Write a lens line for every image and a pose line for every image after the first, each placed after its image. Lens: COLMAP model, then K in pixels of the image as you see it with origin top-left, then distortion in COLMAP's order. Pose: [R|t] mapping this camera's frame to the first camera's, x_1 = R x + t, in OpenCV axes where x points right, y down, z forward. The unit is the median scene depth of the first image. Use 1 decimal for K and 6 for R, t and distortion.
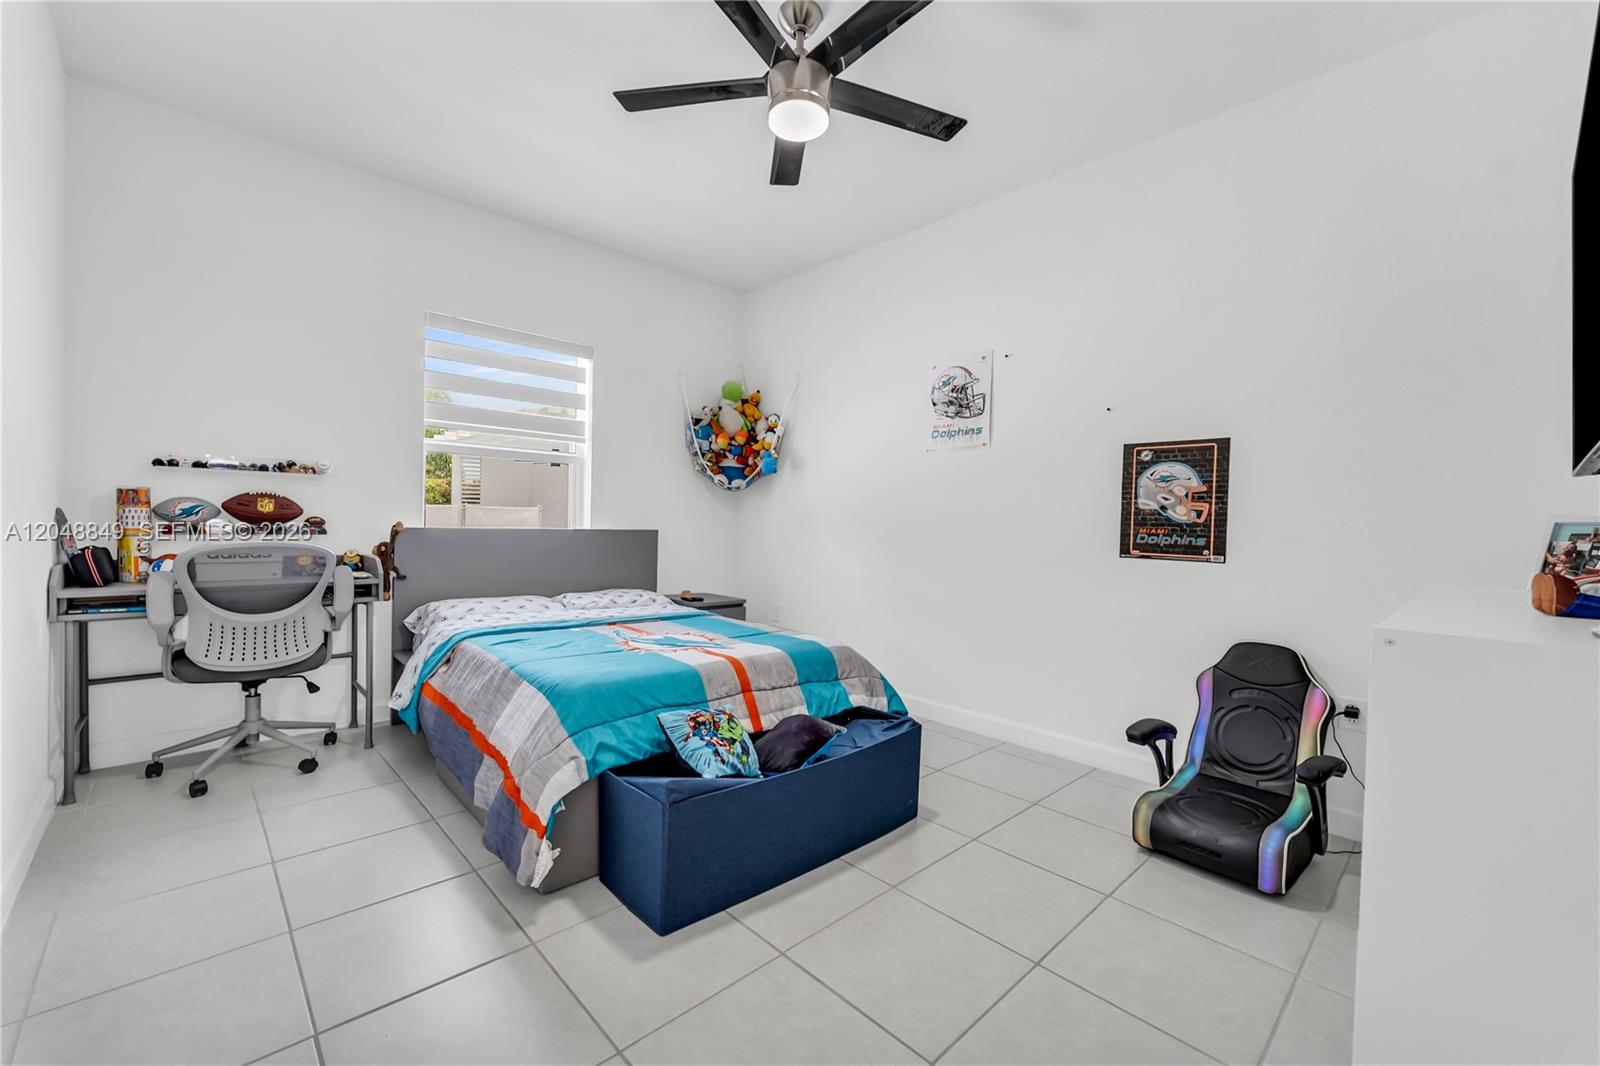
lens RADIAL K [[656.0, 0, 800.8], [0, 656.0, 527.7], [0, 0, 1]] dist [0.001008, 0.000035]
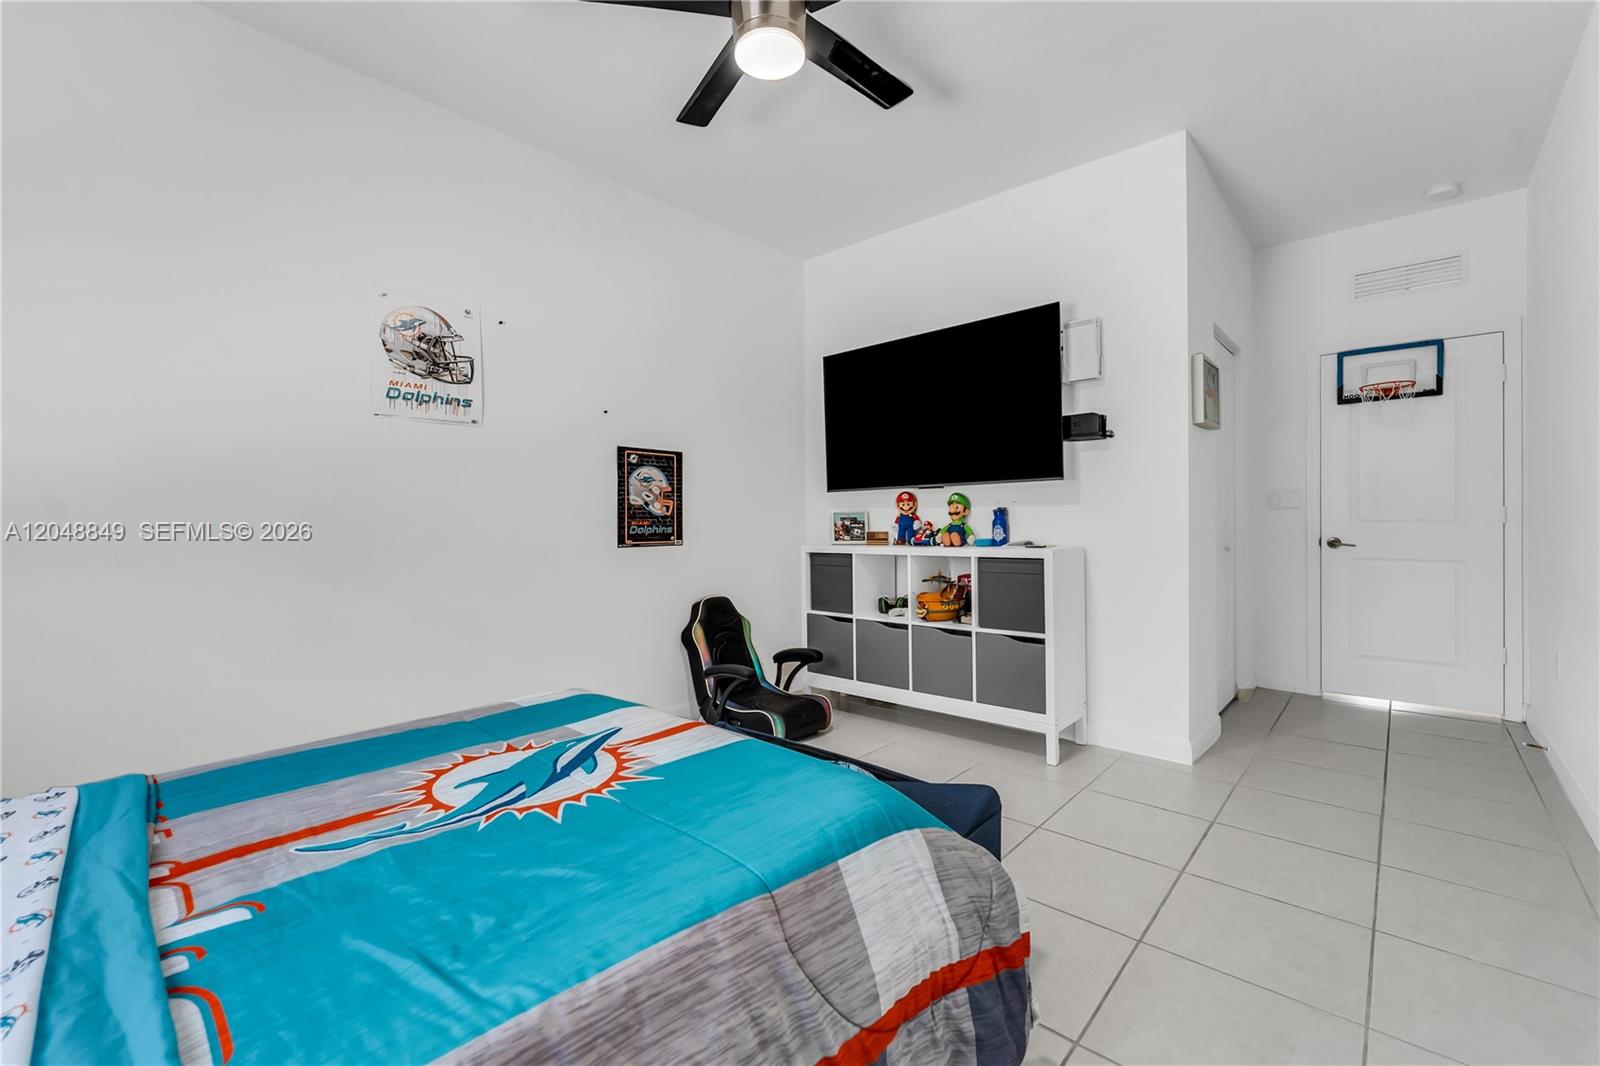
lens RADIAL K [[656.0, 0, 800.8], [0, 656.0, 527.7], [0, 0, 1]] dist [0.001008, 0.000035]
pose [[-0.072221, -0.027893, 0.996999, -0.661174], [0.021682, 0.999329, 0.029529, -0.015068], [-0.997153, 0.023750, -0.071568, 0.791089]]
